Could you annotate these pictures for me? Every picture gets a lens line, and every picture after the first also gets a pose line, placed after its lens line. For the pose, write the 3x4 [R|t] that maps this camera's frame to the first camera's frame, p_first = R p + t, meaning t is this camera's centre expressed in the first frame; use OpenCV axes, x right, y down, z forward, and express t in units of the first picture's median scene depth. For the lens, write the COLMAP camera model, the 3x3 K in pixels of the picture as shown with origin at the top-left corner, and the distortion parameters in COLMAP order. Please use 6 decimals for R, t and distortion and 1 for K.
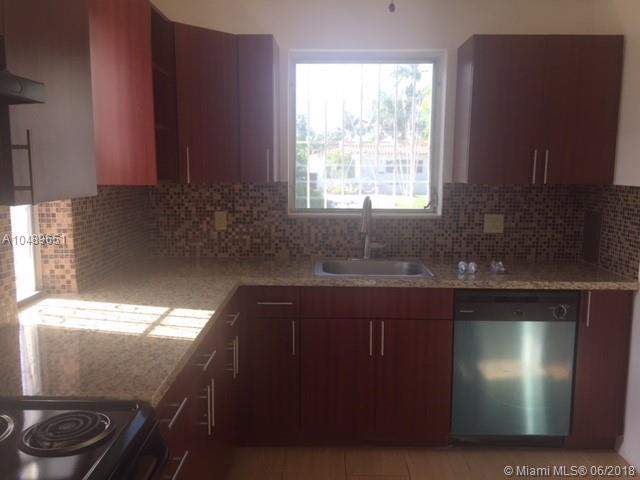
lens RADIAL K [[546.1, 0, 320.9], [0, 546.1, 239.4], [0, 0, 1]] dist [0.049896, -0.010911]
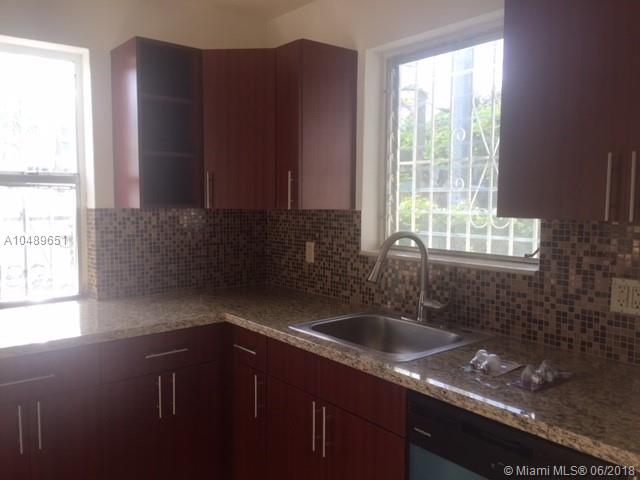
lens RADIAL K [[546.1, 0, 320.6], [0, 546.1, 240.1], [0, 0, 1]] dist [0.049896, -0.010911]
pose [[0.647815, 0.058781, -0.759526, 0.515213], [-0.108145, 0.994017, -0.015311, -0.041935], [0.754082, 0.092058, 0.650297, 0.424164]]
